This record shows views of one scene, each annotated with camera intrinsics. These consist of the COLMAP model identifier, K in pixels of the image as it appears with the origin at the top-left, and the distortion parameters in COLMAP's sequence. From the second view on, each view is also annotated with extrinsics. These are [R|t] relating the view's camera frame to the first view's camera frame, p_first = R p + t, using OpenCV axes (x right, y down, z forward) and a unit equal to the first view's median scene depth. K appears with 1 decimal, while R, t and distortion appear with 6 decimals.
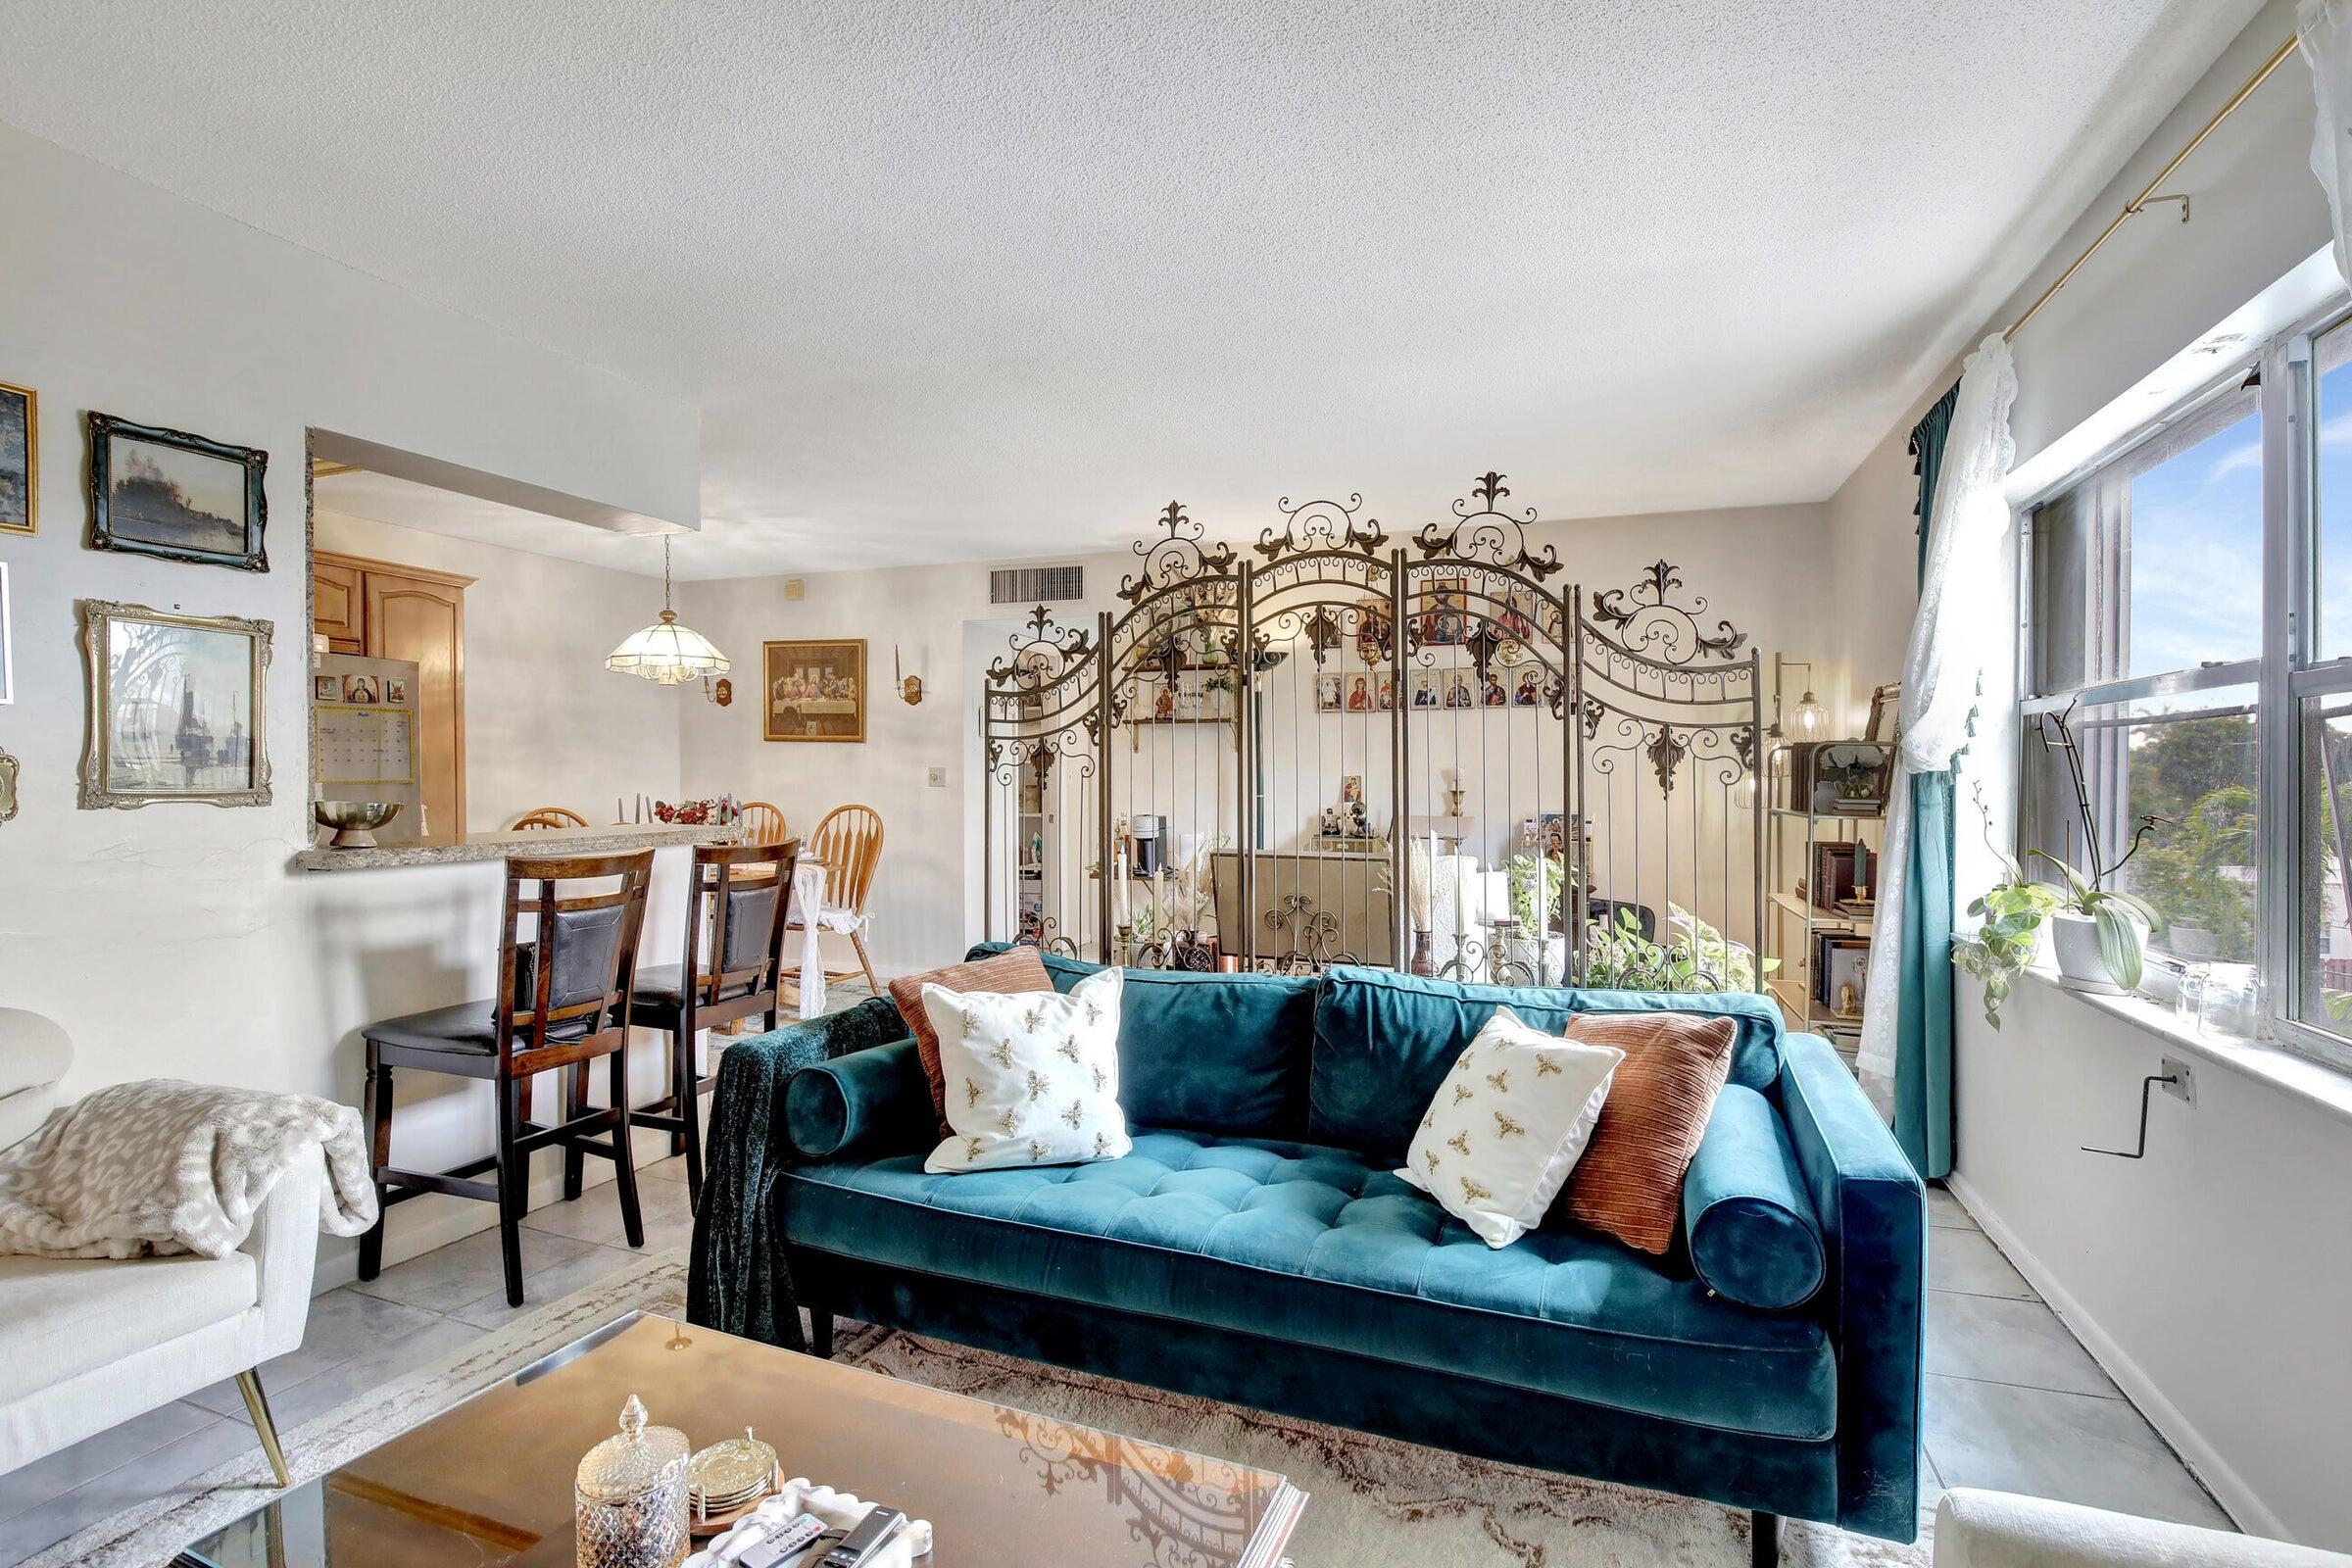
lens RADIAL K [[1114.7, 0, 1187.1], [0, 1114.7, 781.7], [0, 0, 1]] dist [-0.039041, 0.008529]
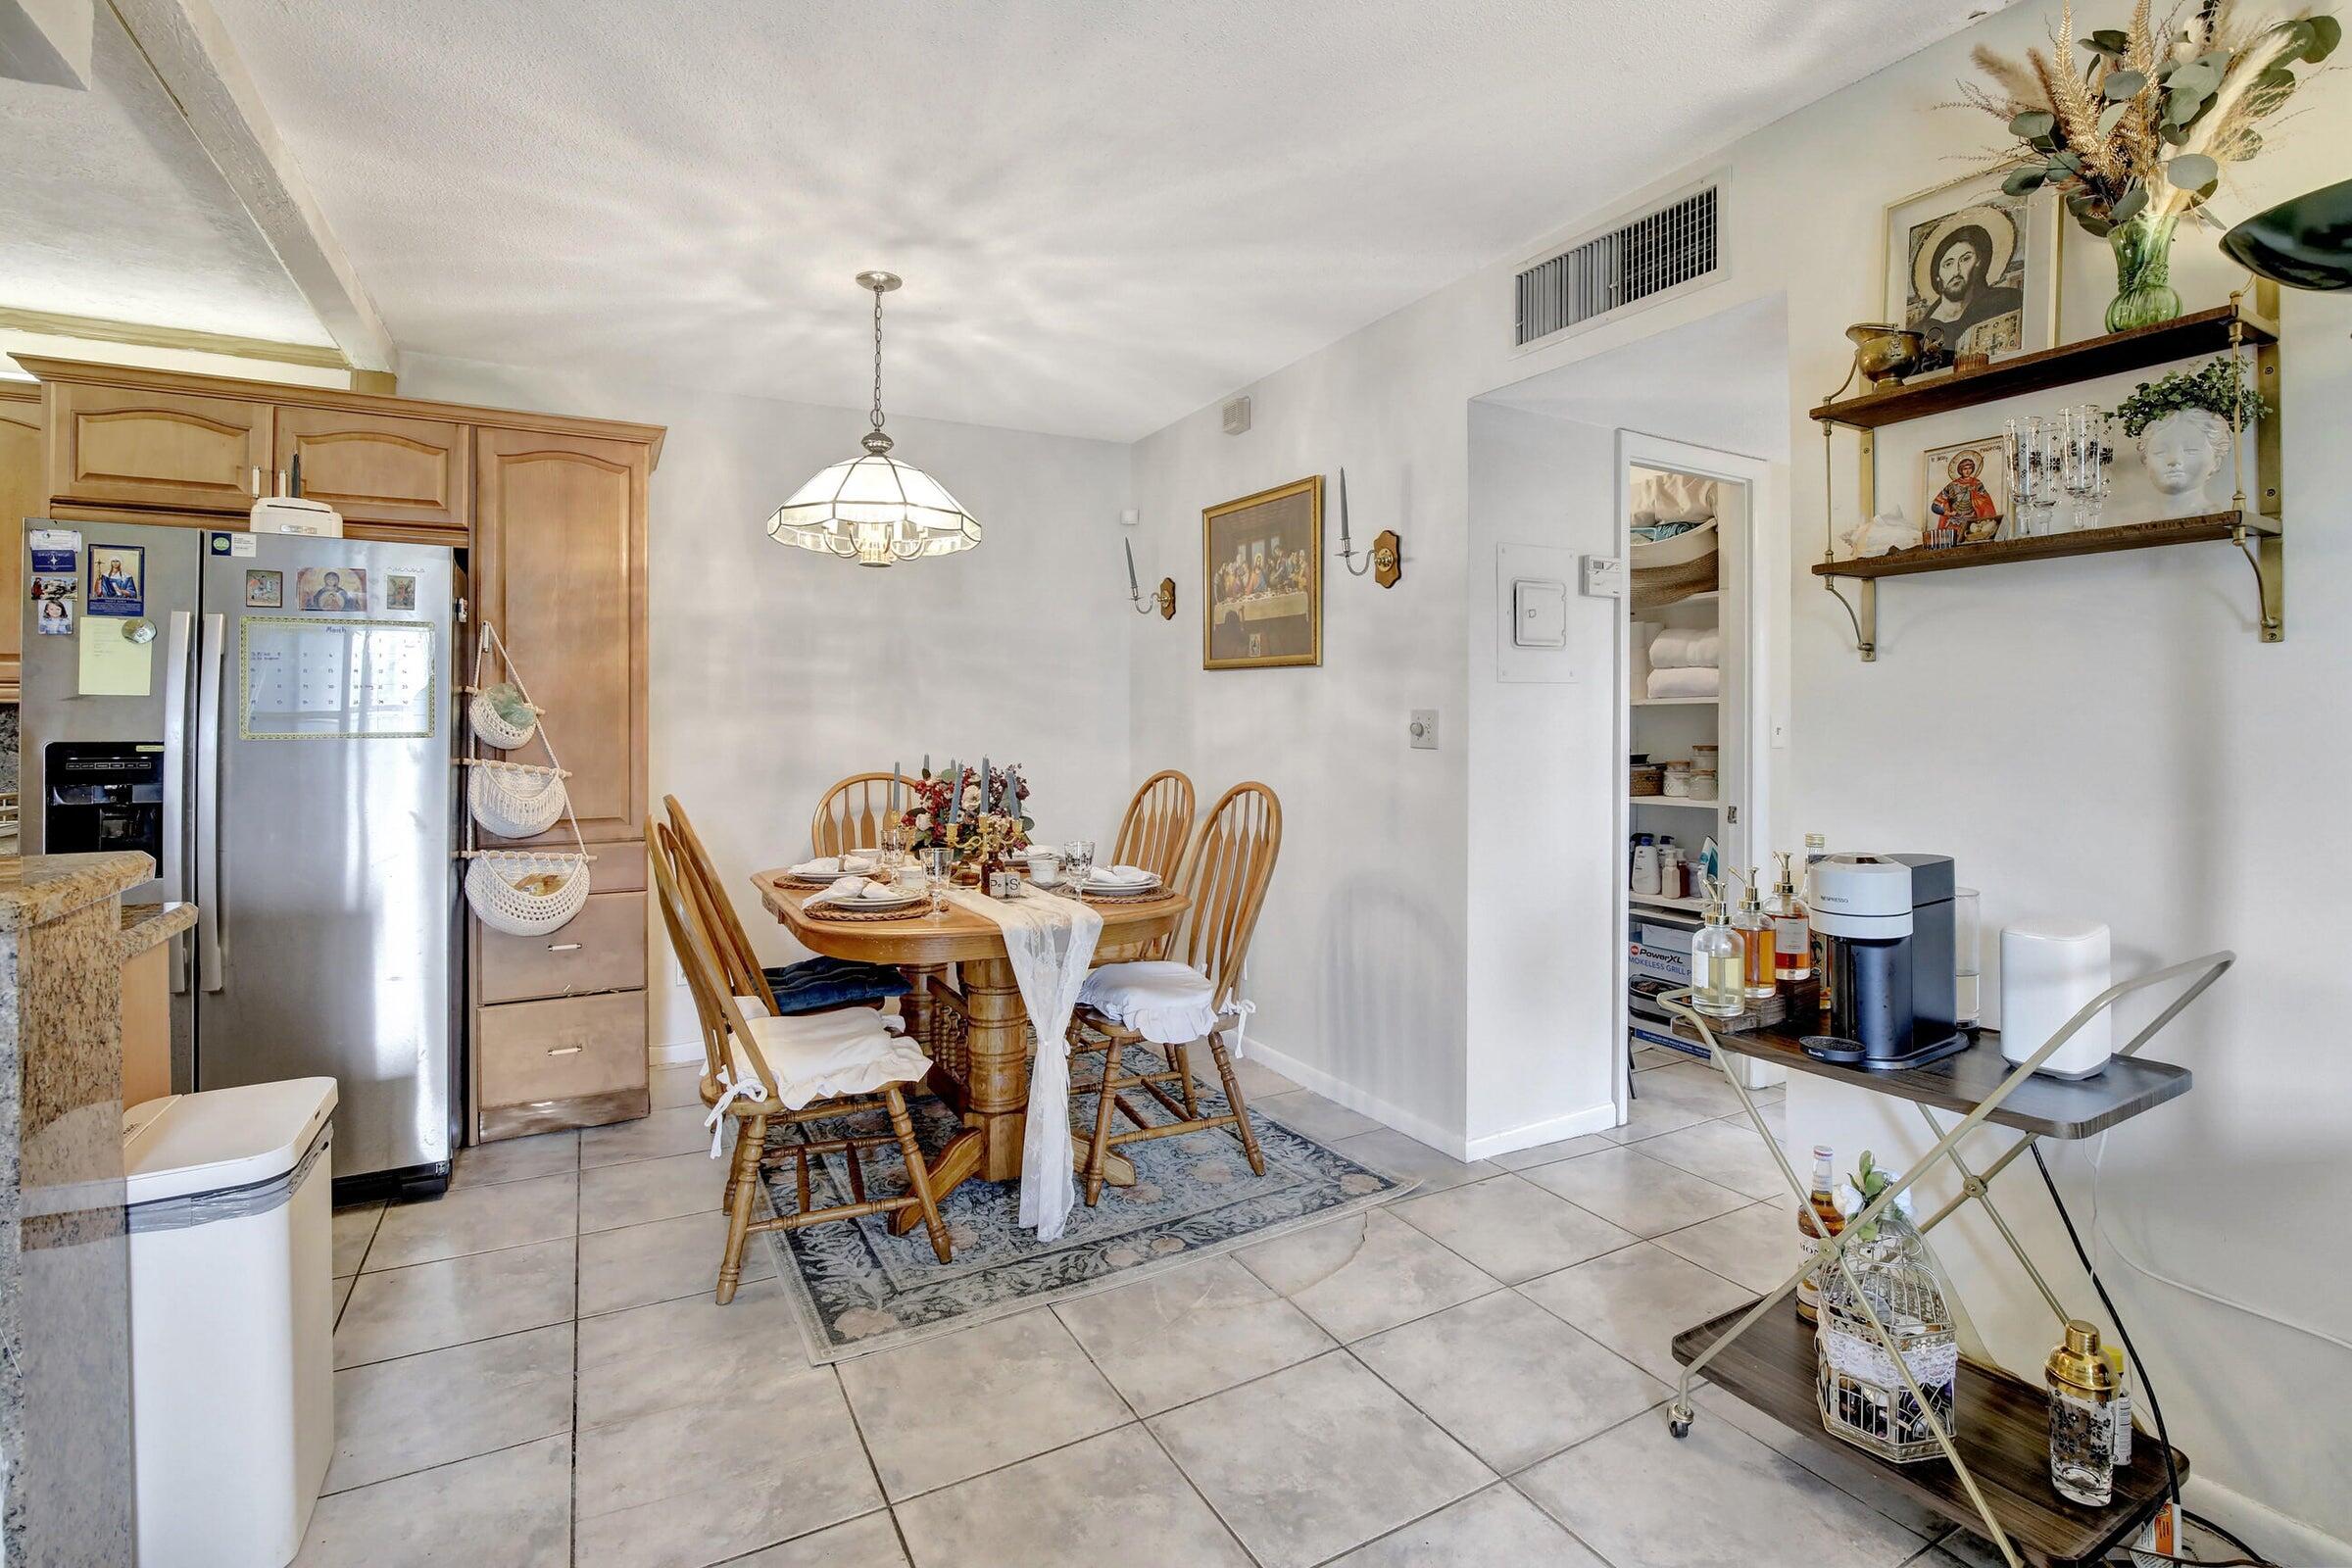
lens RADIAL K [[1114.7, 0, 1202.4], [0, 1114.7, 725.1], [0, 0, 1]] dist [-0.039041, 0.008529]
pose [[0.765727, -0.000592, -0.643165, 0.031204], [-0.003192, 0.999984, -0.004720, -0.008427], [0.643158, 0.005667, 0.765713, 1.155889]]
